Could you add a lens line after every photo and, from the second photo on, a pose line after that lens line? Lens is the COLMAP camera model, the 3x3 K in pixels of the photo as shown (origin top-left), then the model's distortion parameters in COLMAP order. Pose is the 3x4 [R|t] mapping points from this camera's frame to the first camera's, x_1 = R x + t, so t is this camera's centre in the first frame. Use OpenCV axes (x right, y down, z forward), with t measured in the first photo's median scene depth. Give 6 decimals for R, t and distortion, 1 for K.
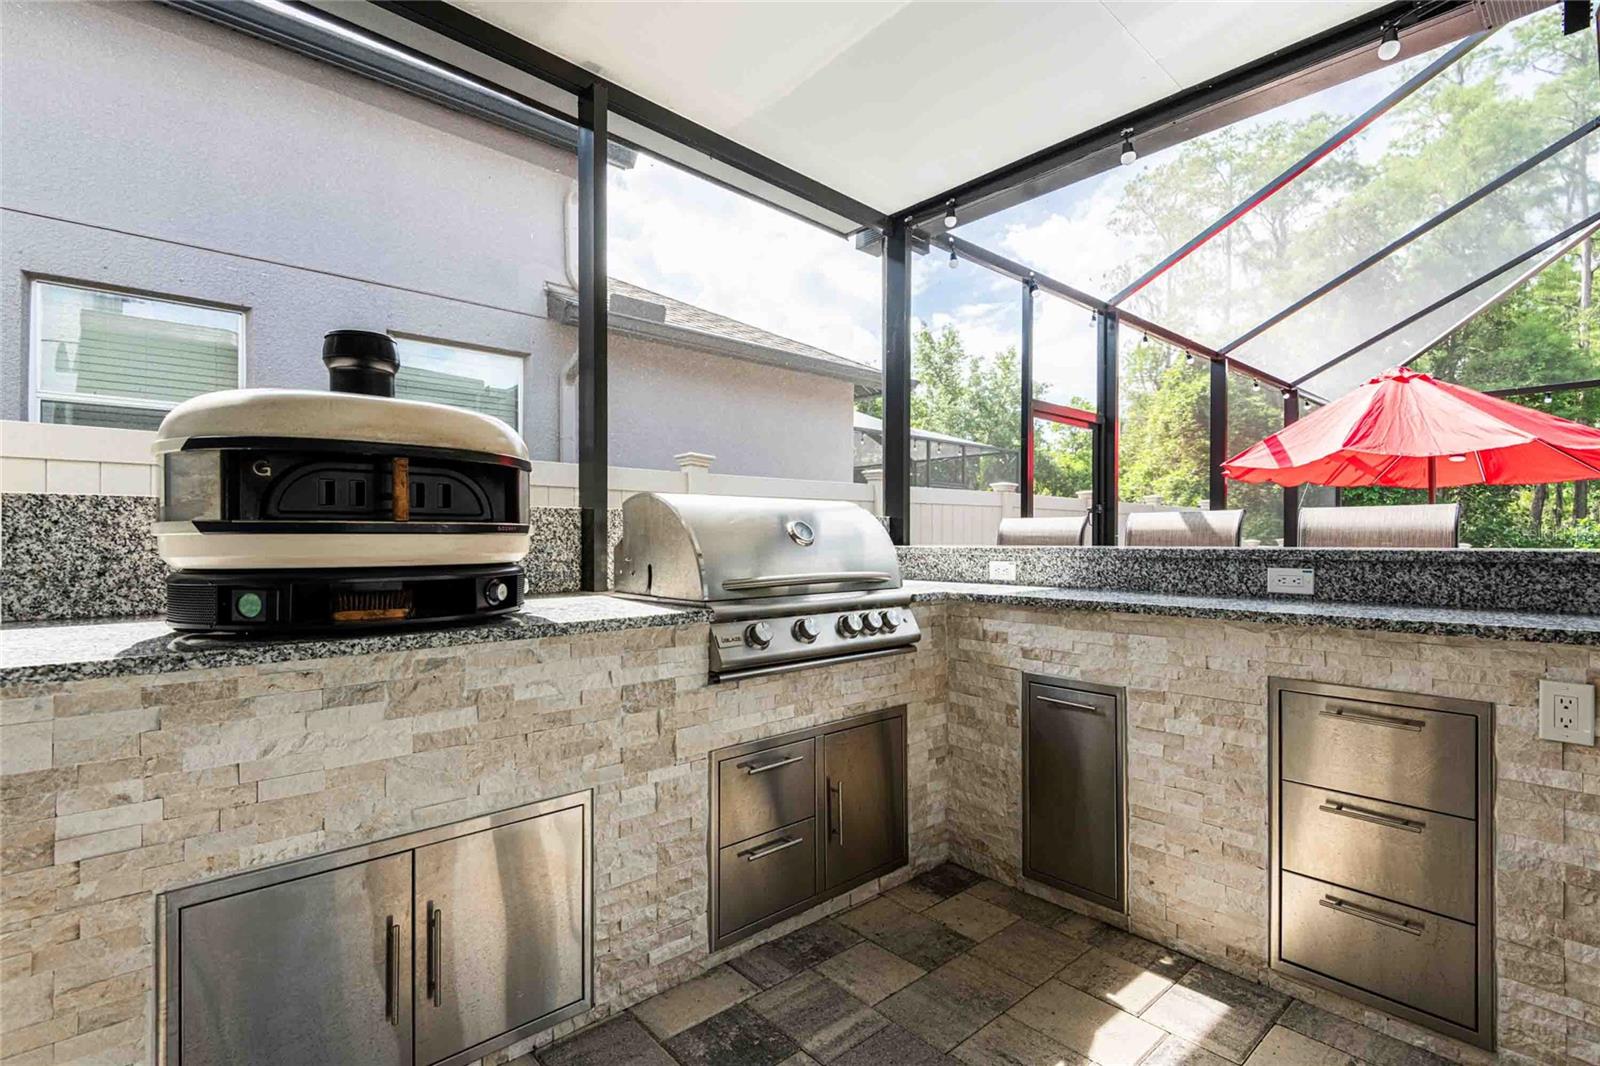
lens RADIAL K [[729.8, 0, 797.6], [0, 729.8, 540.9], [0, 0, 1]] dist [0.023448, -0.015317]
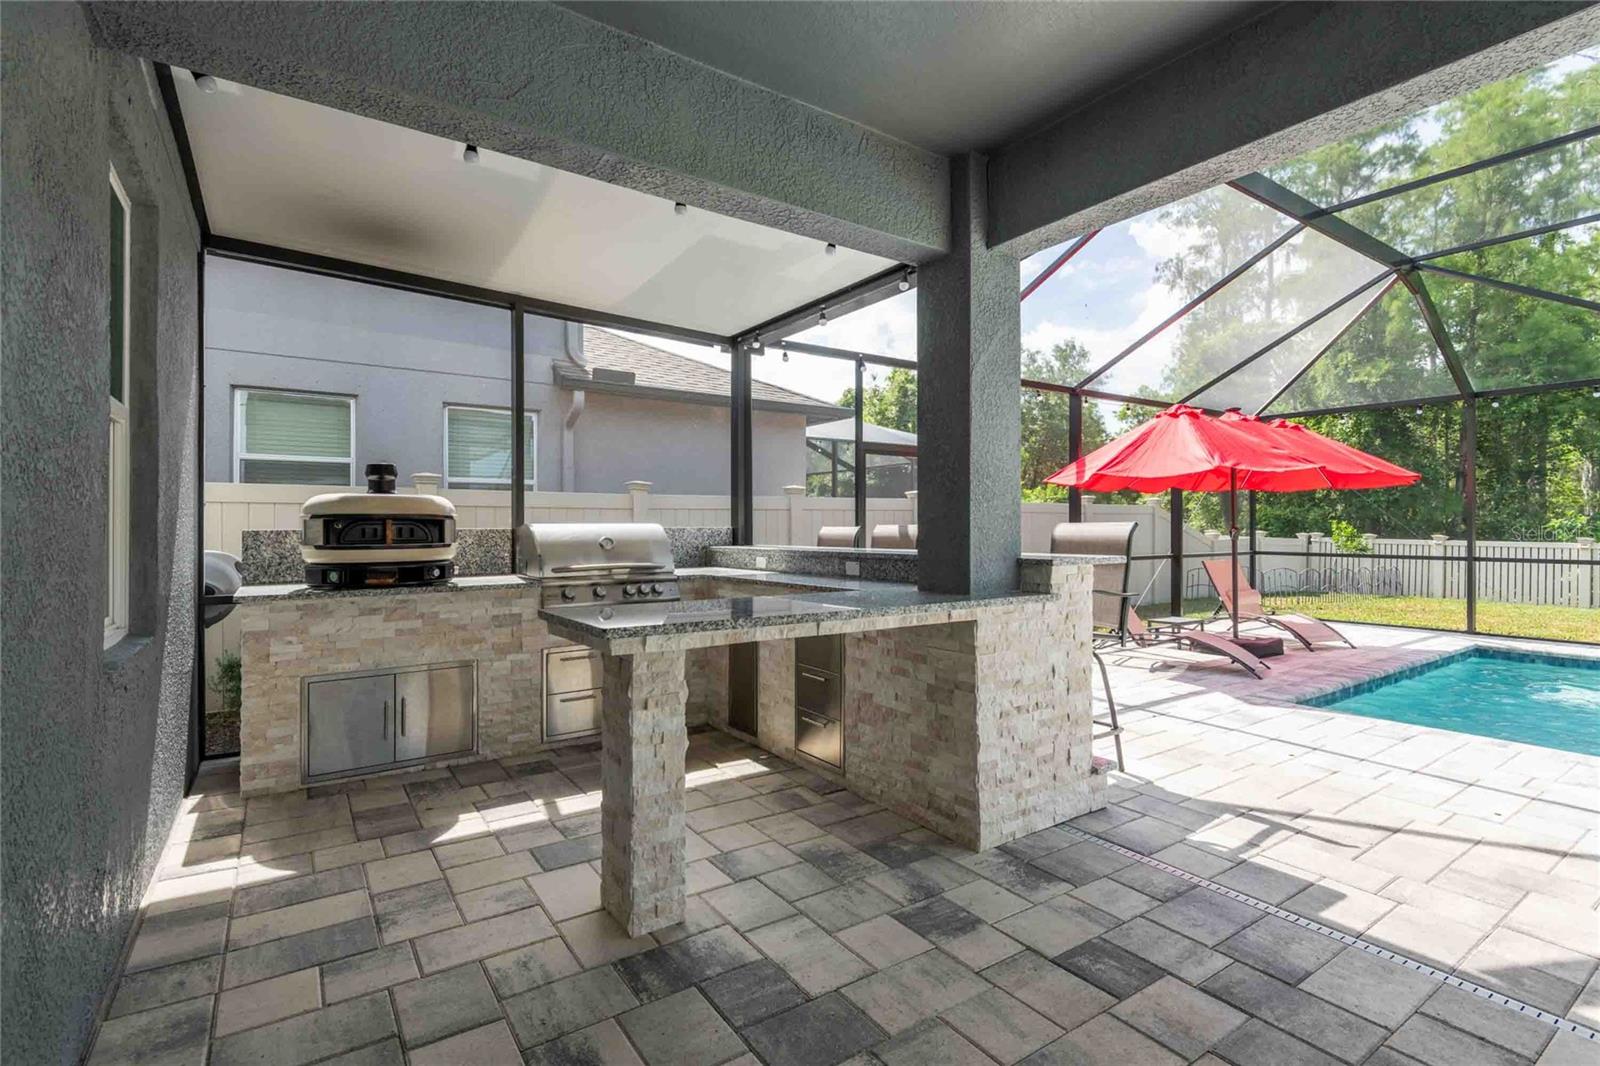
lens RADIAL K [[729.8, 0, 814.7], [0, 729.8, 525.8], [0, 0, 1]] dist [0.023448, -0.015317]
pose [[0.993679, -0.002879, -0.112219, 1.034389], [0.002727, 0.999995, -0.001510, -0.071339], [0.112223, 0.001195, 0.993682, -1.165575]]
